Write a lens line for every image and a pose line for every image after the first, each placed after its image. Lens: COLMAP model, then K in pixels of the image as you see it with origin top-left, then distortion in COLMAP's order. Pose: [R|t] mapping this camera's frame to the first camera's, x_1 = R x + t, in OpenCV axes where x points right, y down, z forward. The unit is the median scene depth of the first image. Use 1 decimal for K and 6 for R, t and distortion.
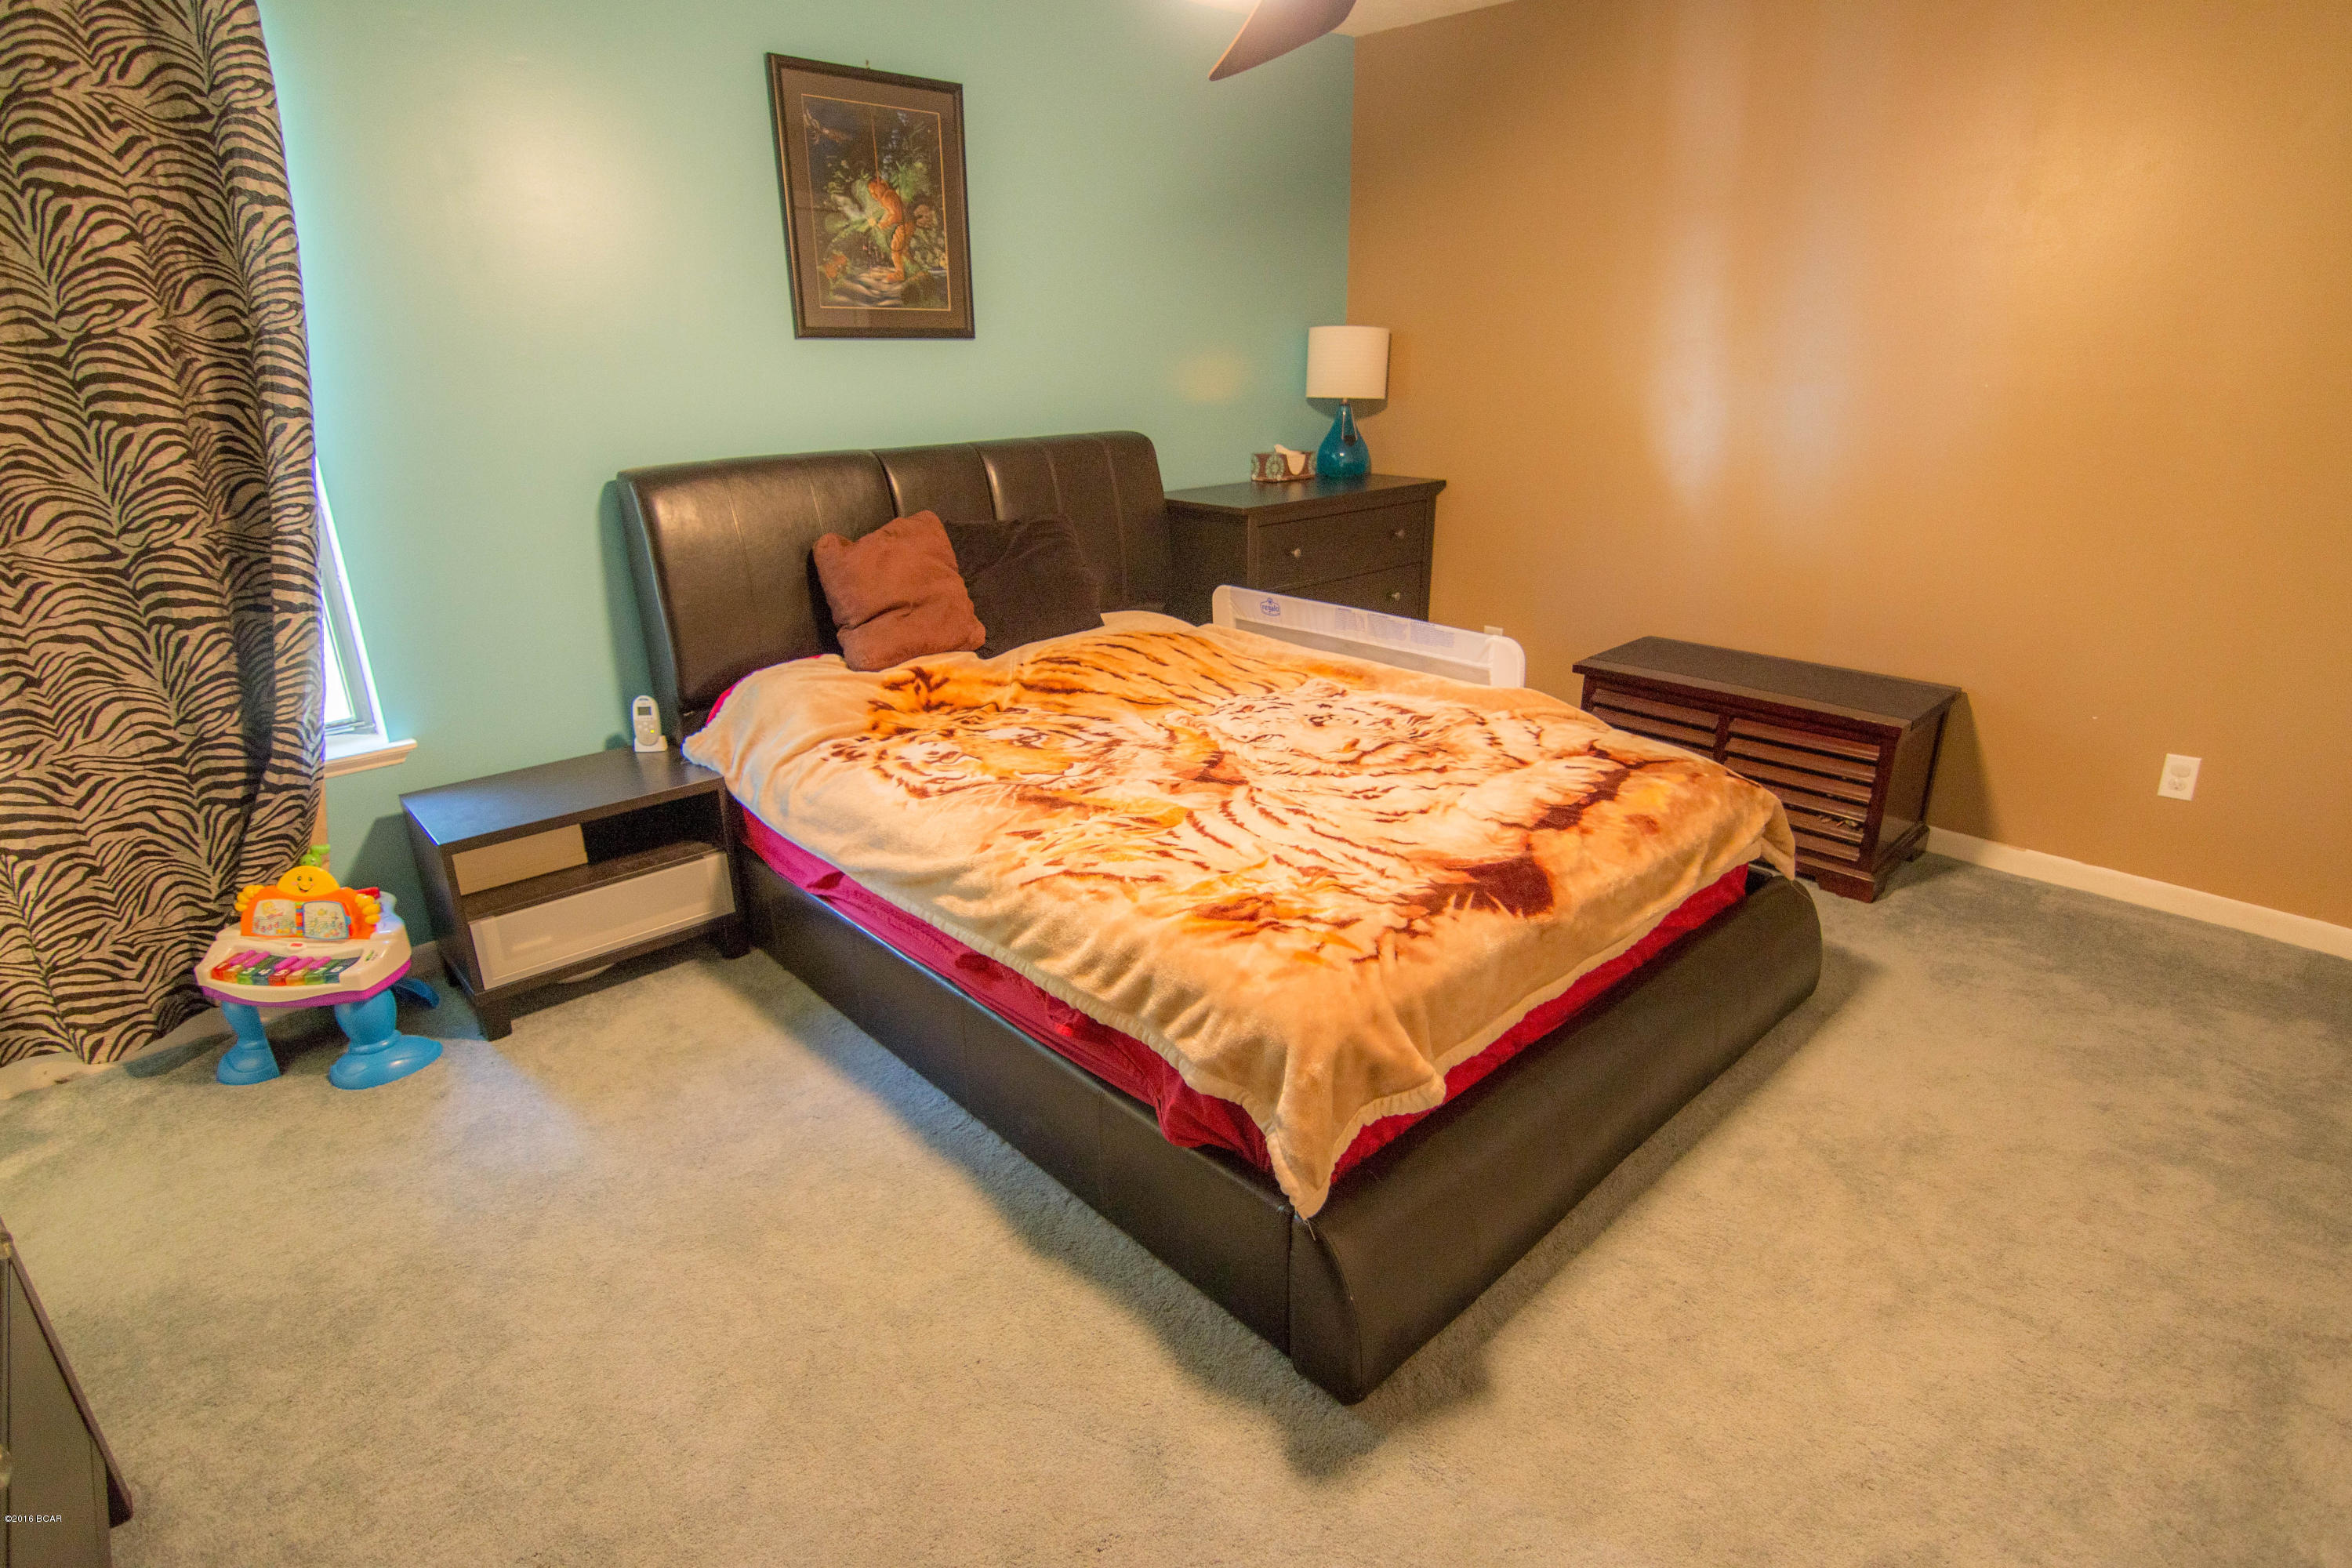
lens RADIAL K [[1193.0, 0, 1182.4], [0, 1193.0, 786.0], [0, 0, 1]] dist [-0.005577, 0.003087]
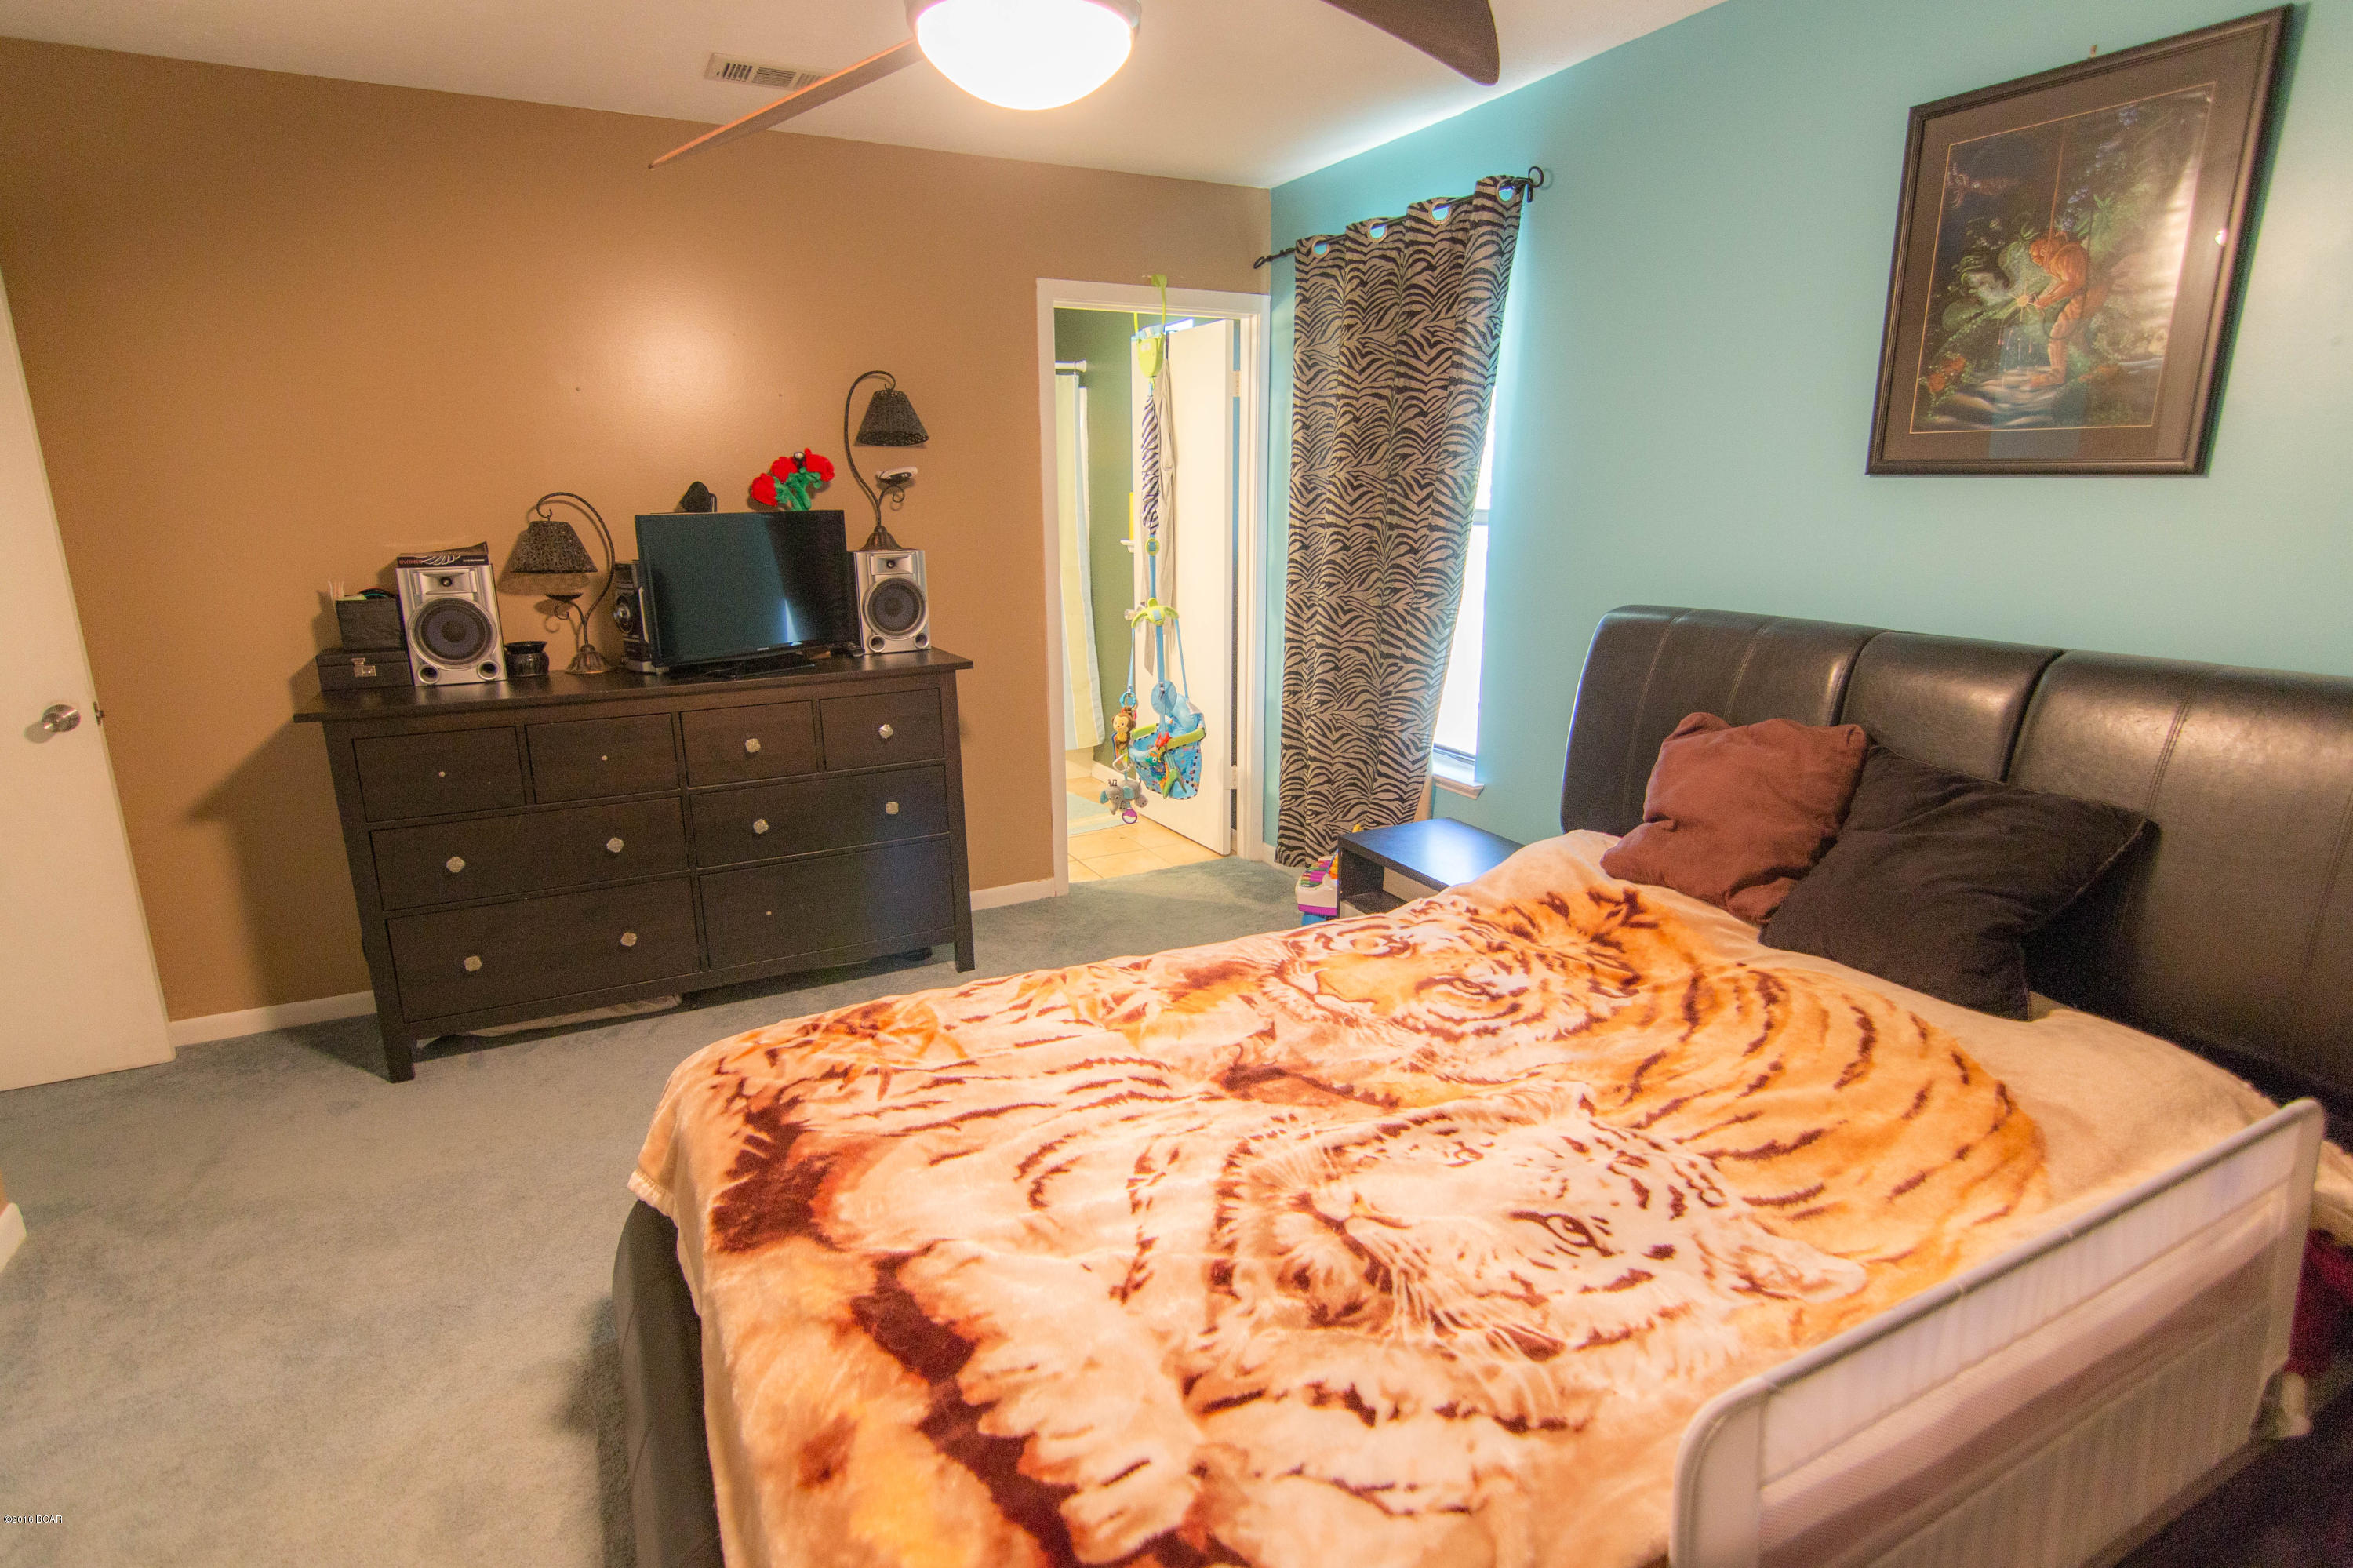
lens RADIAL K [[1193.6, 0, 1181.9], [0, 1193.6, 786.5], [0, 0, 1]] dist [-0.005577, 0.003087]
pose [[-0.266421, 0.249804, -0.930923, 0.556365], [-0.326314, 0.885421, 0.330982, -0.320245], [0.906939, 0.391954, -0.154380, 0.828796]]
